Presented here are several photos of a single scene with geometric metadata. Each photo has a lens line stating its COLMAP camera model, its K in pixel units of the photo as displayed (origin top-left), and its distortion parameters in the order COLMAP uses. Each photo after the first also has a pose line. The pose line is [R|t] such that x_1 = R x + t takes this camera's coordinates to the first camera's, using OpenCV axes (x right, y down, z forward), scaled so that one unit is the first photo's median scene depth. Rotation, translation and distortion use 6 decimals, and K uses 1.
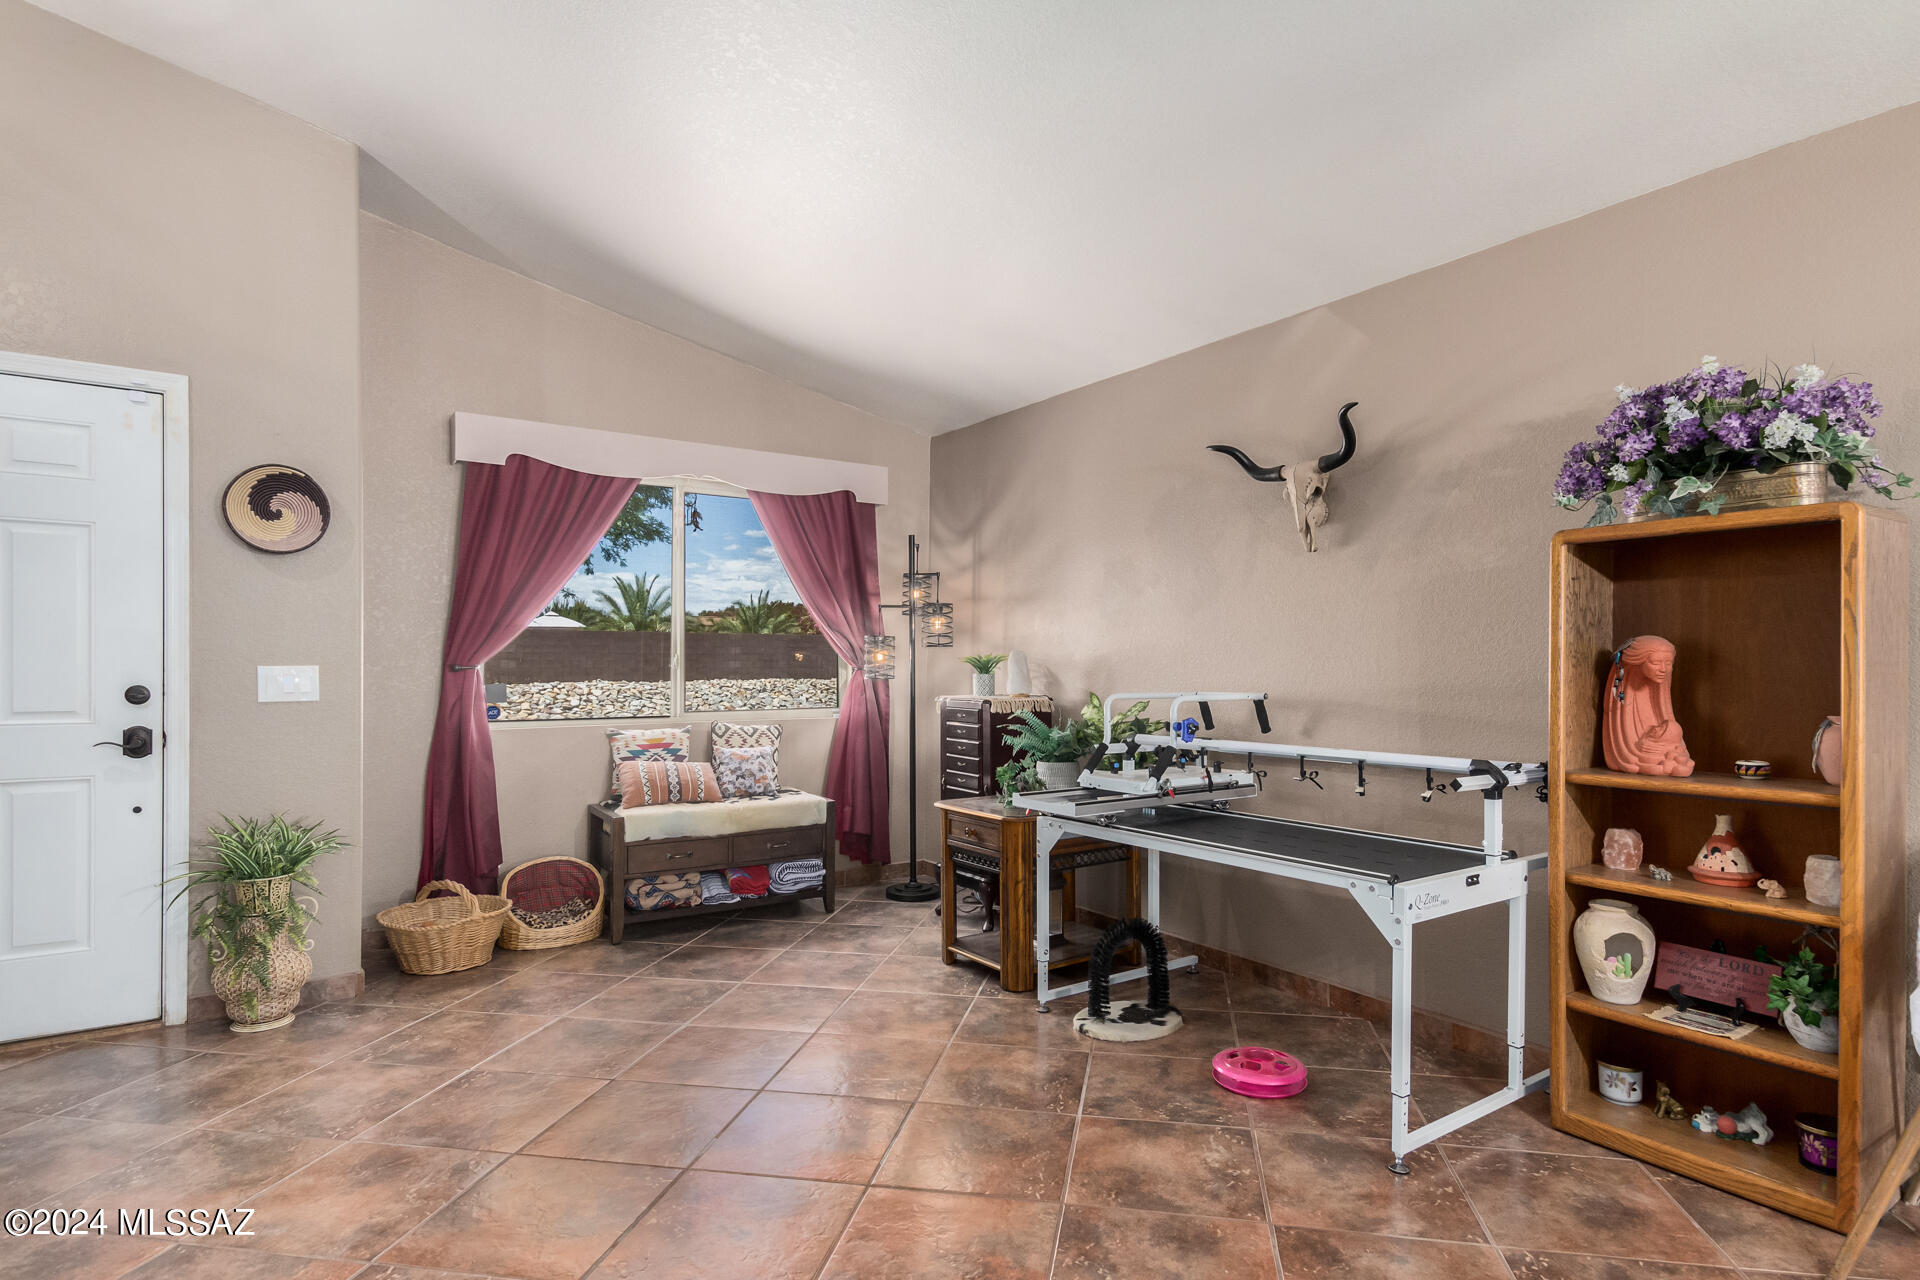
lens RADIAL K [[957.7, 0, 960.0], [0, 957.7, 657.3], [0, 0, 1]] dist [0.015110, 0.000192]
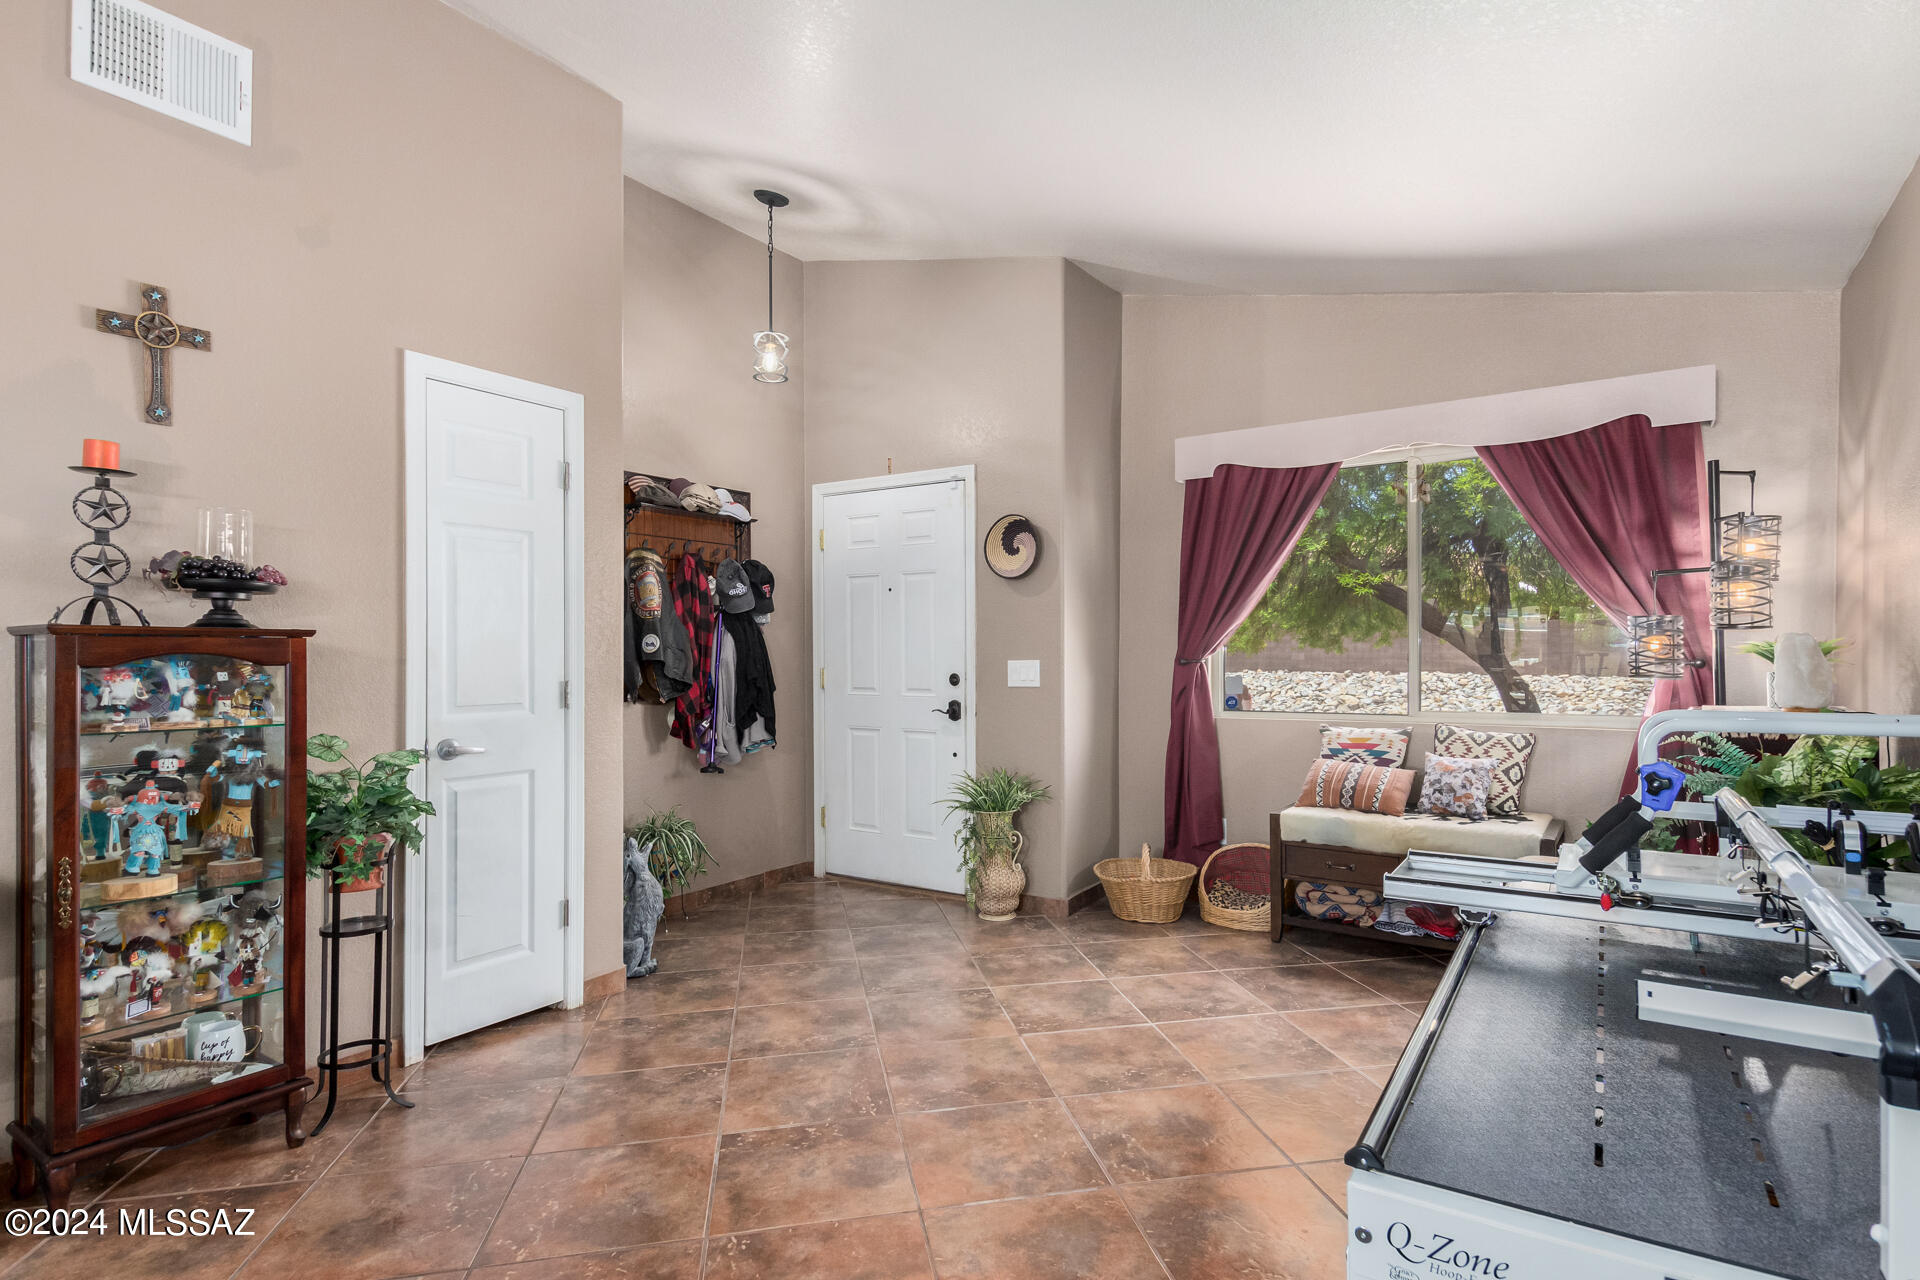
lens RADIAL K [[942.6, 0, 1051.9], [0, 942.6, 645.2], [0, 0, 1]] dist [-0.001292, -0.000079]
pose [[0.418404, -0.014964, -0.908138, 0.424161], [0.010789, 0.999876, -0.011505, 0.002749], [0.908197, -0.004984, 0.418514, 0.383979]]
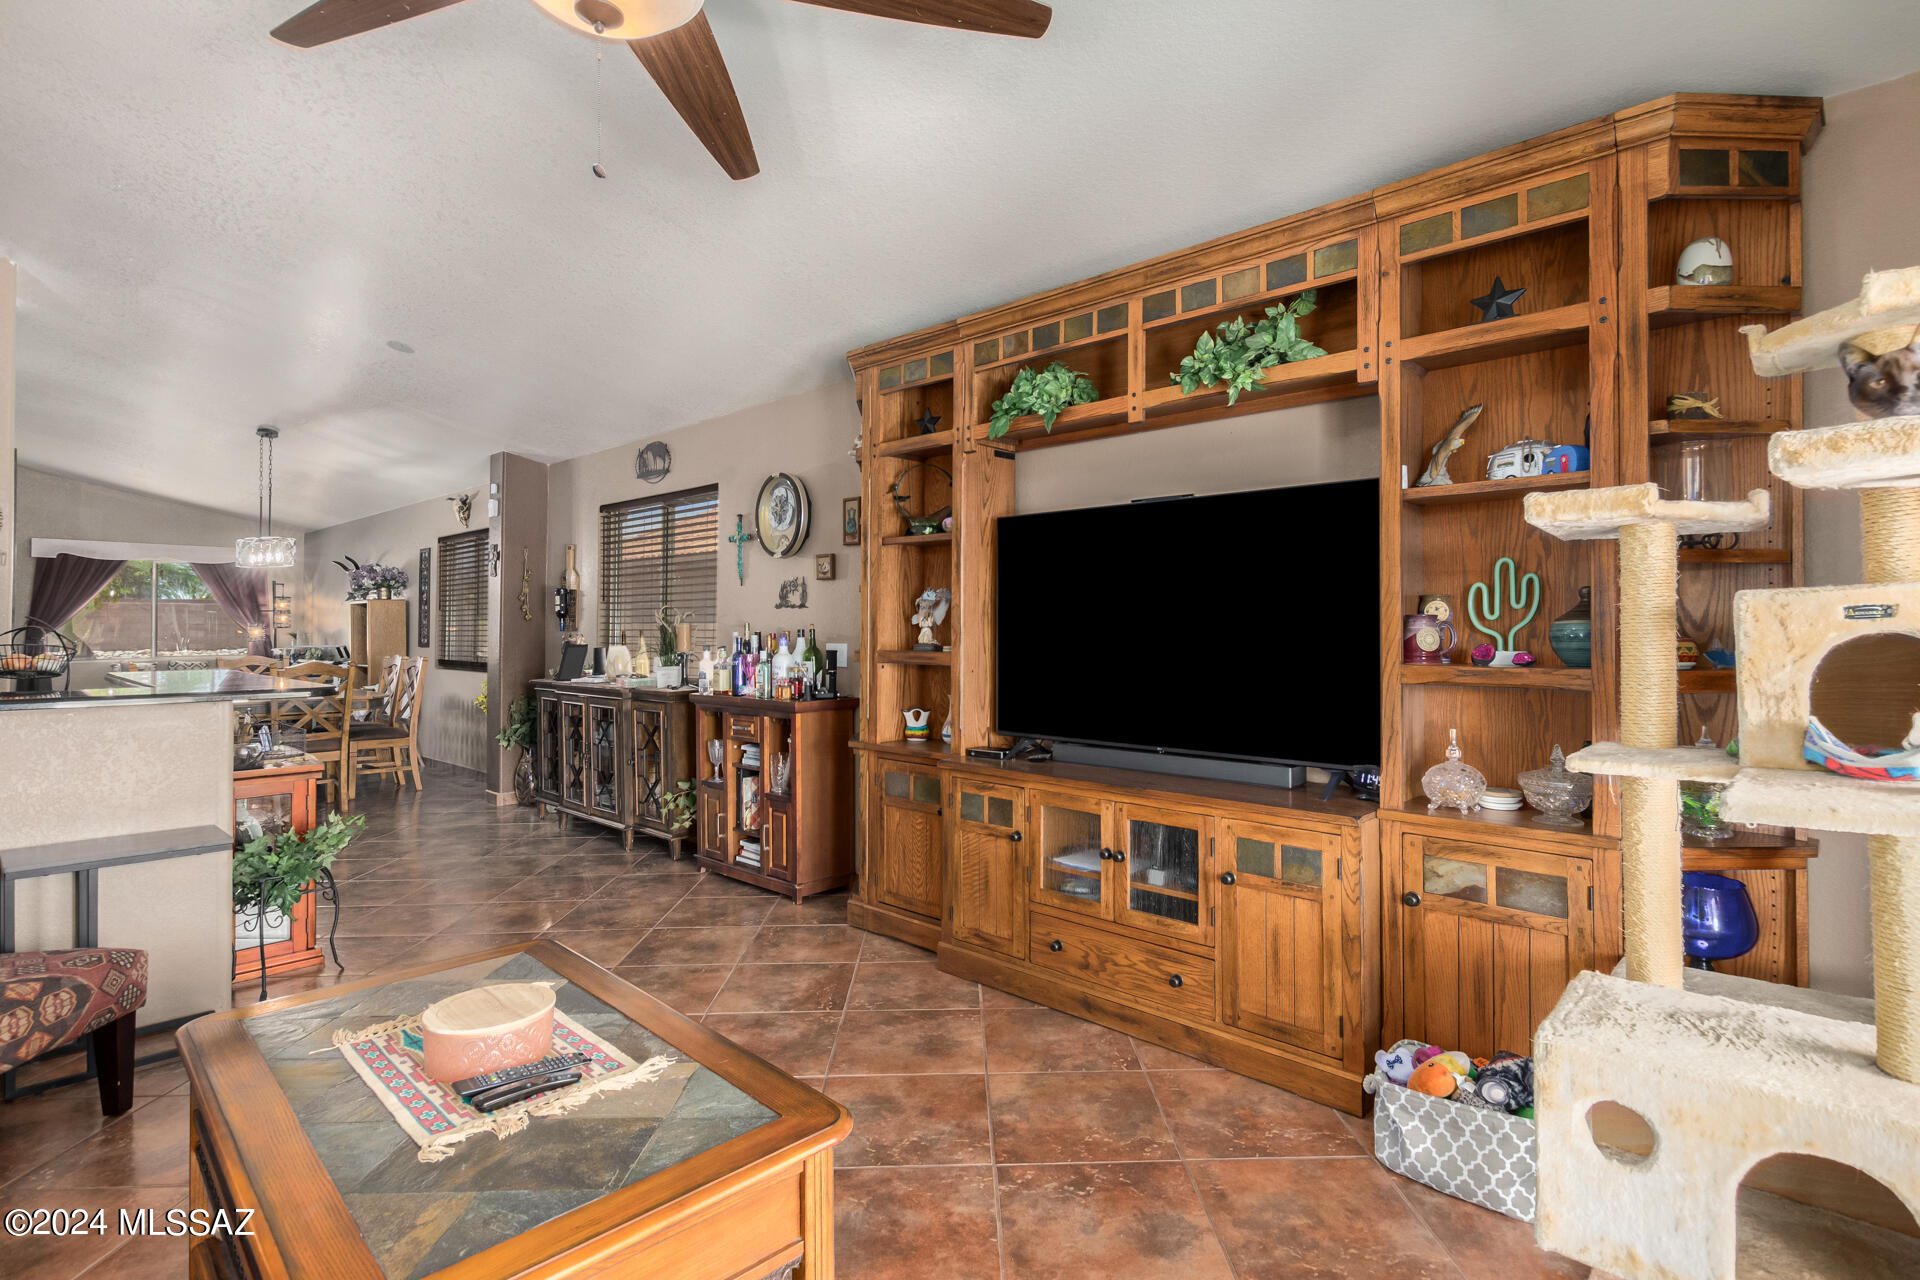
lens RADIAL K [[914.3, 0, 970.5], [0, 914.3, 620.5], [0, 0, 1]] dist [0.020136, -0.009219]
pose [[0.974419, 0.003460, 0.224711, 1.383421], [-0.002252, 0.999982, -0.005633, -0.022952], [-0.224726, 0.004983, 0.974409, -2.002327]]
